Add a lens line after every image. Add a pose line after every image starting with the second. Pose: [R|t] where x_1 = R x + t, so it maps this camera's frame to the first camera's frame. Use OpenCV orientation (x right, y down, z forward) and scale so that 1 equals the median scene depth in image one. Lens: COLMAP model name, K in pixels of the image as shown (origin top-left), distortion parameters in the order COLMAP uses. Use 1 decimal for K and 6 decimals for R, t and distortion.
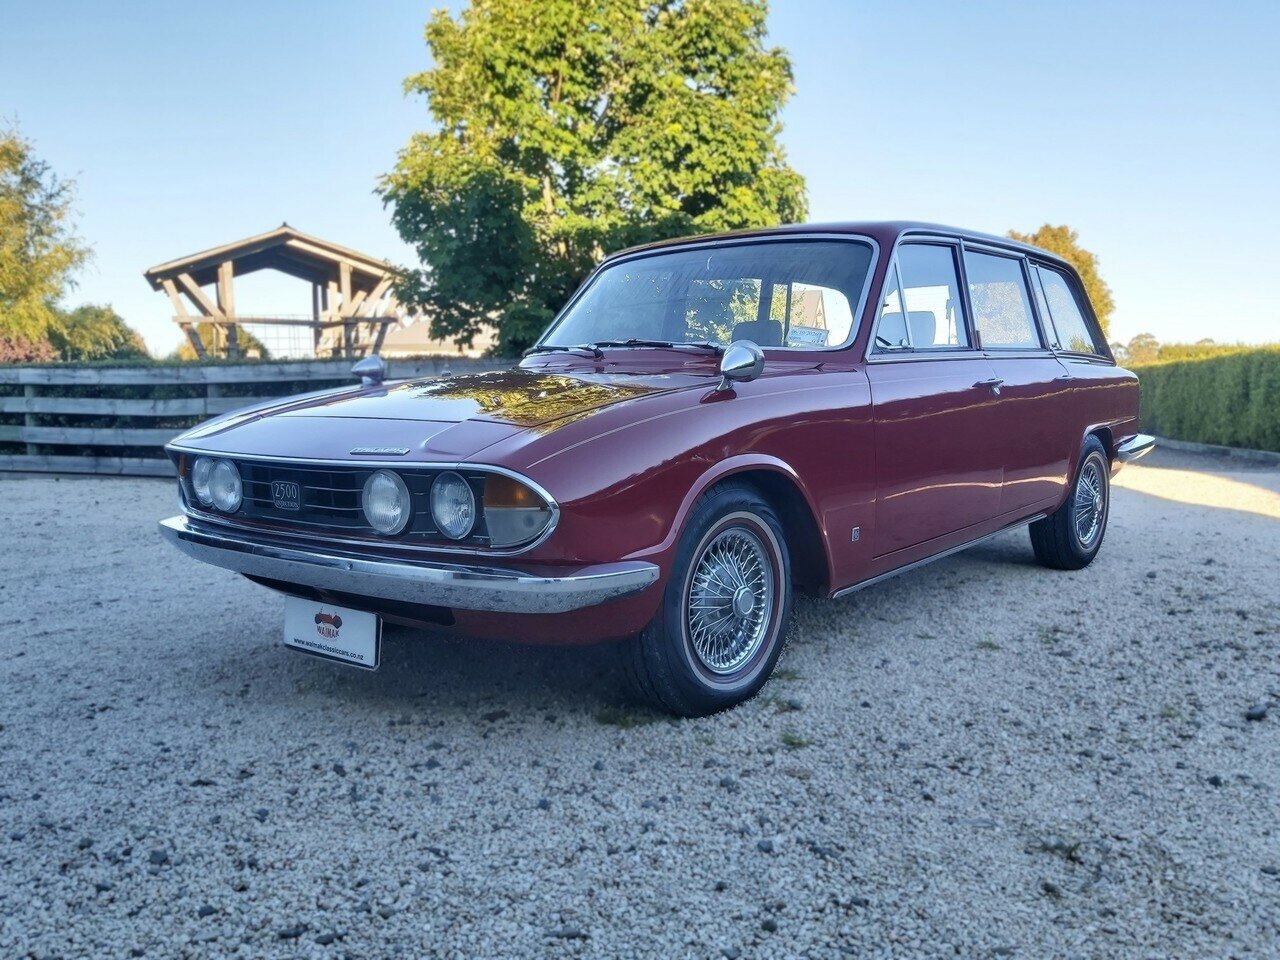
lens RADIAL K [[1071.5, 0, 638.2], [0, 1071.5, 466.6], [0, 0, 1]] dist [0.086875, -0.161795]
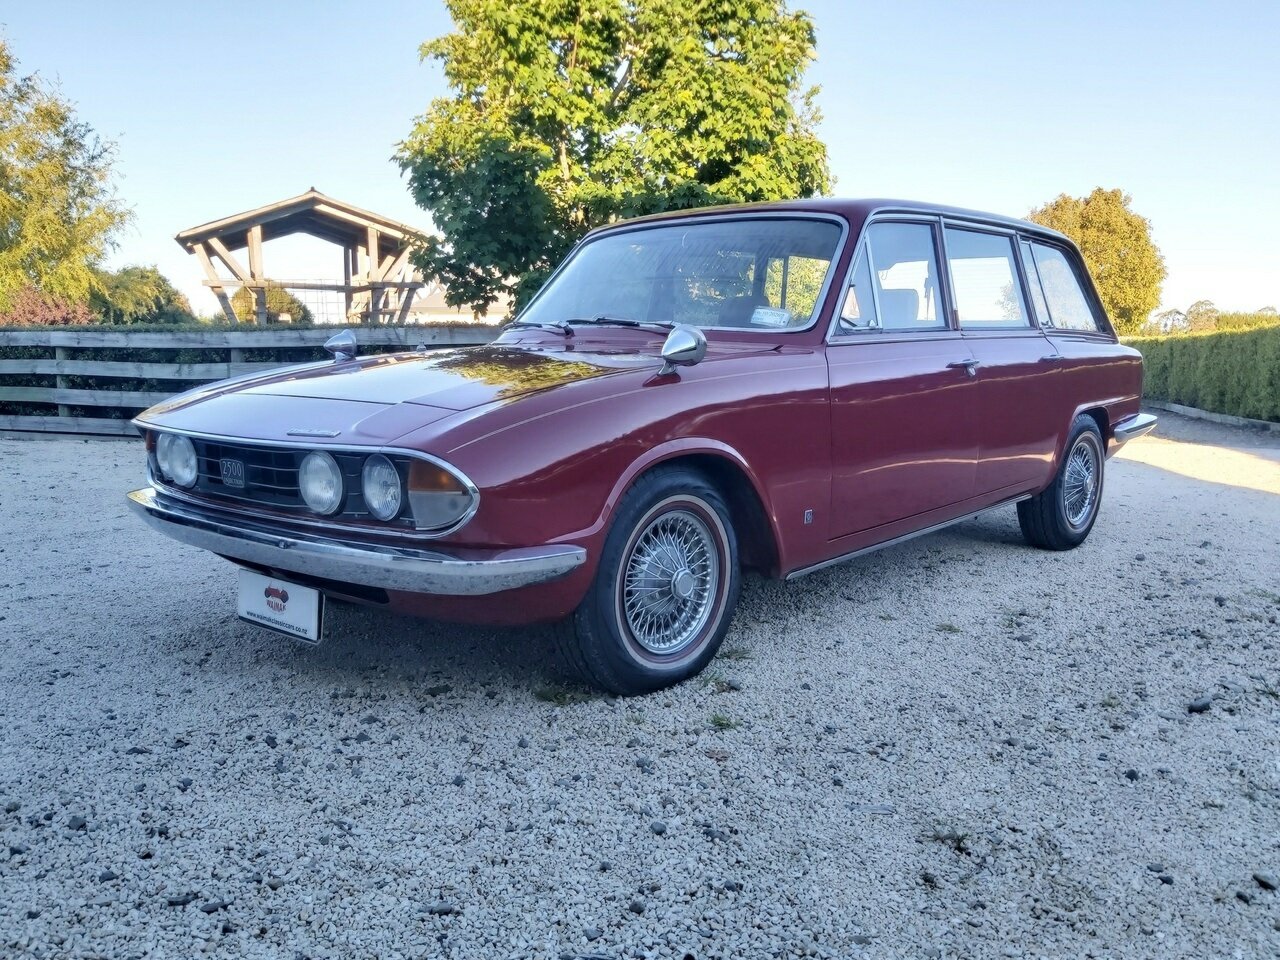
lens RADIAL K [[1073.4, 0, 636.4], [0, 1073.4, 466.9], [0, 0, 1]] dist [0.091836, -0.169294]
pose [[0.999013, 0.013790, -0.042216, 0.078876], [-0.012353, 0.999342, 0.034106, -0.014981], [0.042659, -0.033551, 0.998526, -0.008036]]
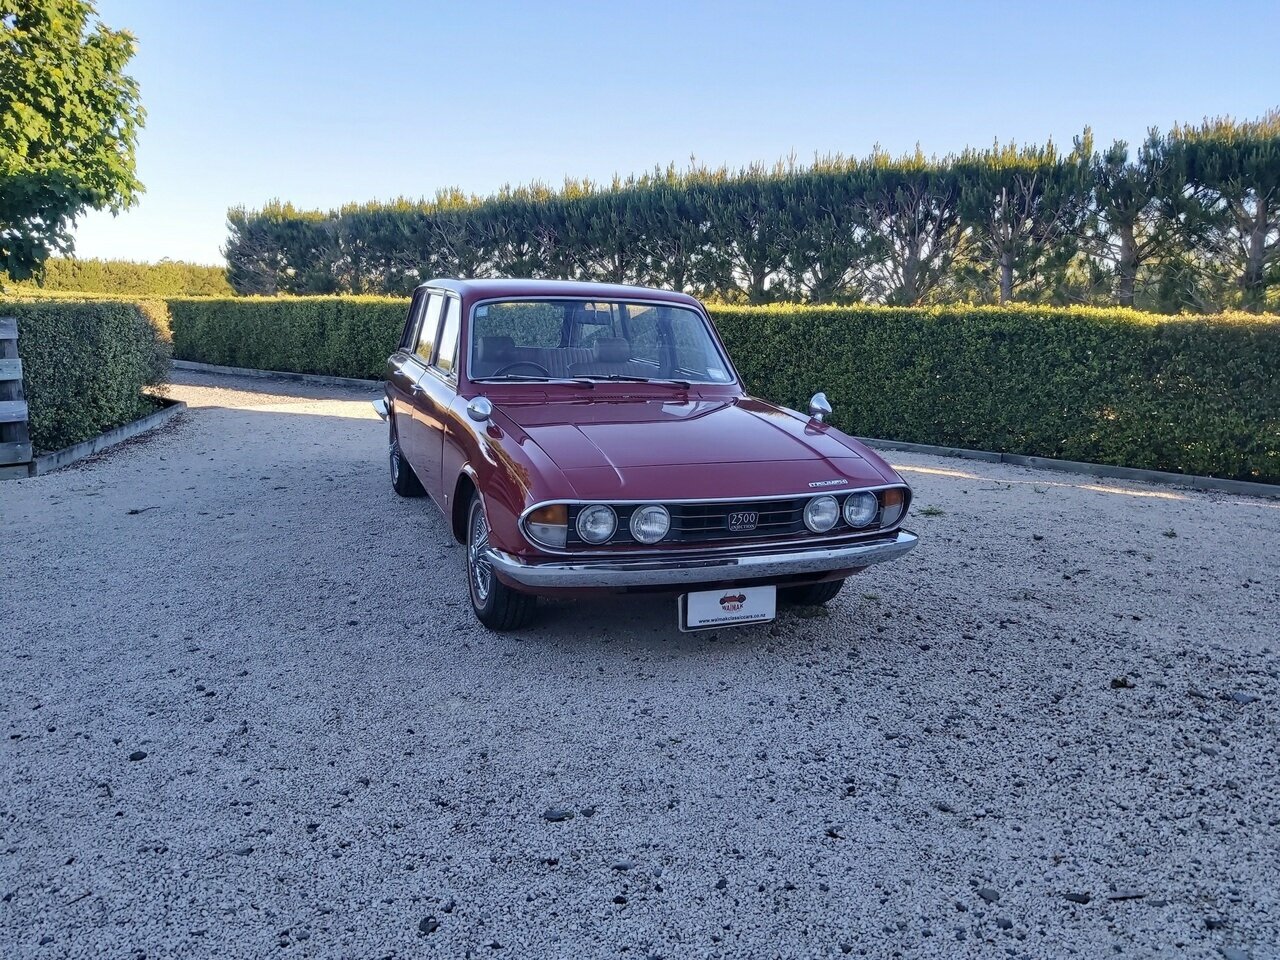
lens RADIAL K [[982.7, 0, 626.2], [0, 982.7, 482.3], [0, 0, 1]] dist [0.090122, -0.160238]
pose [[0.495743, -0.141812, 0.856813, -1.224132], [0.040187, 0.989267, 0.140483, -0.174684], [-0.867539, -0.035211, 0.496122, 0.376814]]
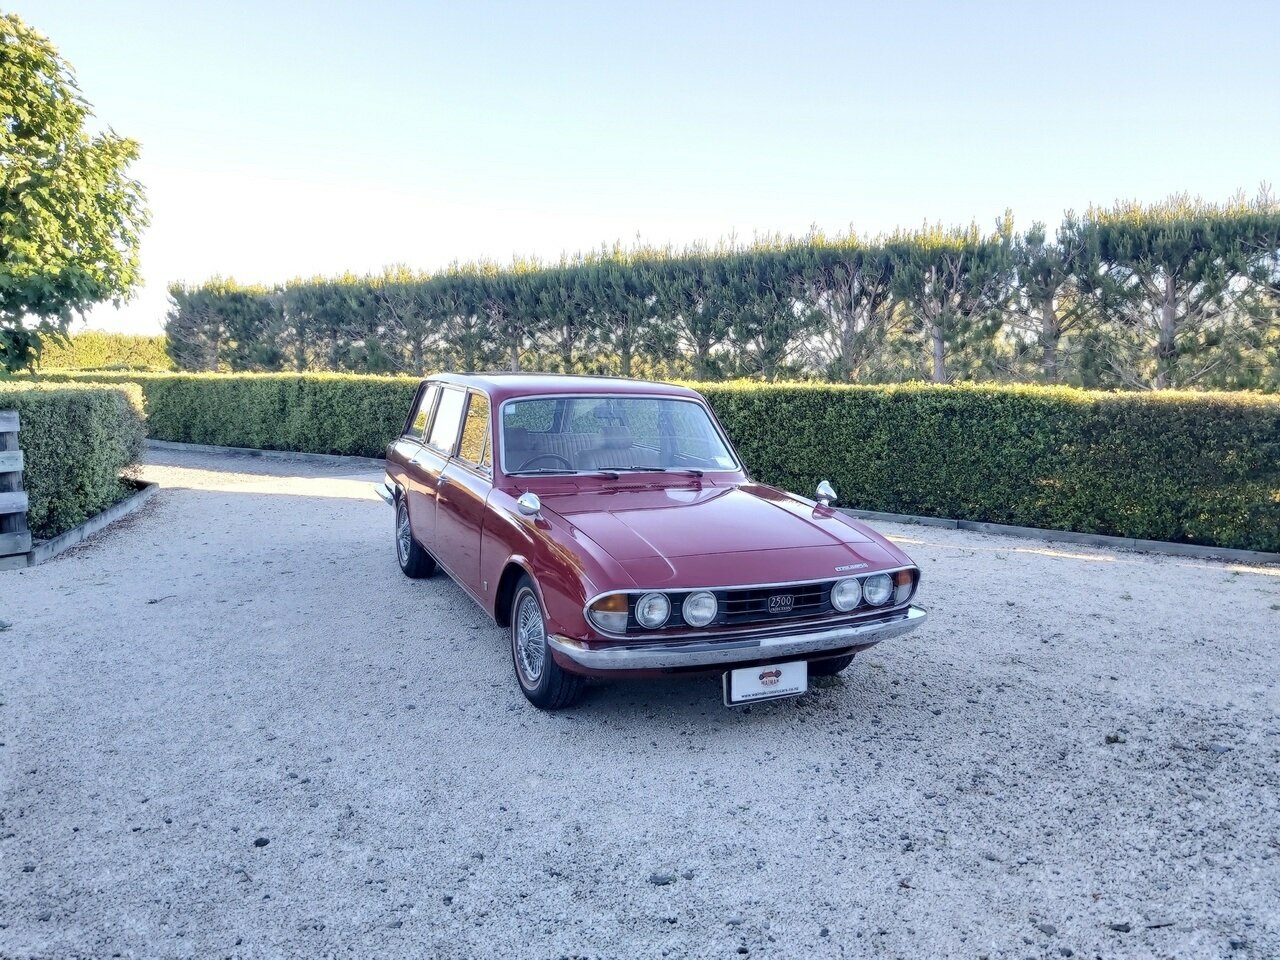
lens RADIAL K [[981.5, 0, 626.7], [0, 981.5, 478.3], [0, 0, 1]] dist [0.081527, -0.145322]
pose [[0.432743, -0.094002, 0.896603, -1.385424], [0.052858, 0.995484, 0.078857, -0.232370], [-0.899967, 0.013268, 0.435757, 0.441469]]
